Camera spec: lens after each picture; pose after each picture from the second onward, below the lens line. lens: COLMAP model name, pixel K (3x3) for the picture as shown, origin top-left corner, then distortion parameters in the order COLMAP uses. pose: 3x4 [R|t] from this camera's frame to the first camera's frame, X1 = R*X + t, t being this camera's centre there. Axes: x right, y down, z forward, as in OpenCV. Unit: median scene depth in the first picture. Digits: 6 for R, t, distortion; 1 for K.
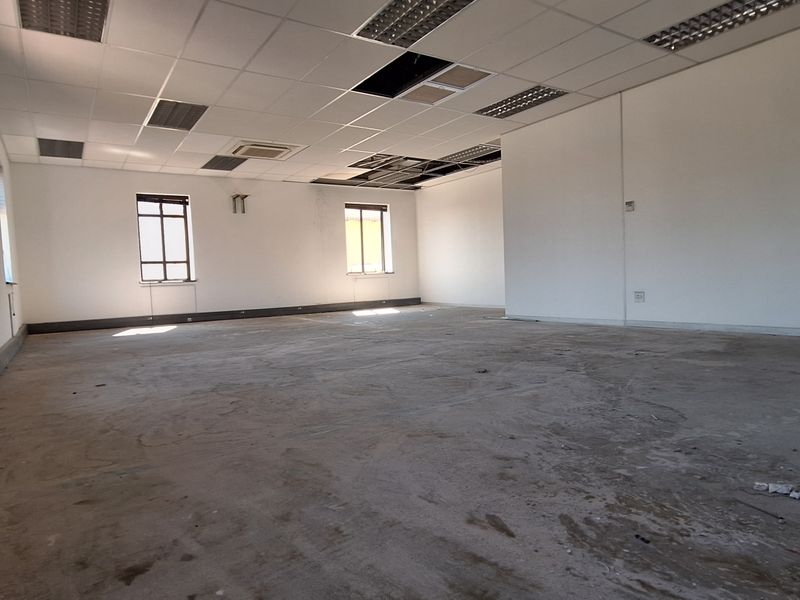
lens RADIAL K [[510.9, 0, 400.0], [0, 510.9, 300.0], [0, 0, 1]] dist [-0.002221, 0.000364]
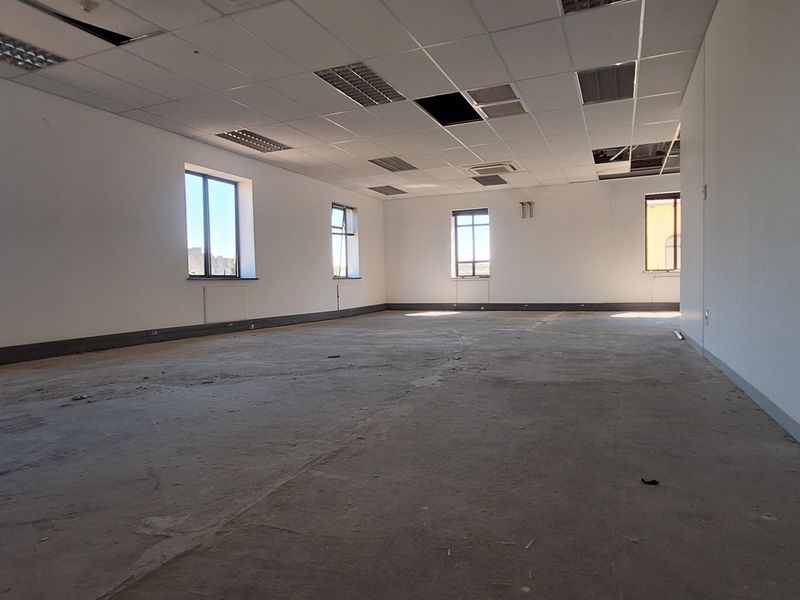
lens RADIAL K [[510.9, 0, 400.0], [0, 510.9, 300.0], [0, 0, 1]] dist [-0.002221, 0.000364]
pose [[0.557507, 0.056738, -0.828231, 0.499003], [-0.037563, 0.998364, 0.043108, -0.027243], [0.829322, 0.007078, 0.558726, 0.139005]]
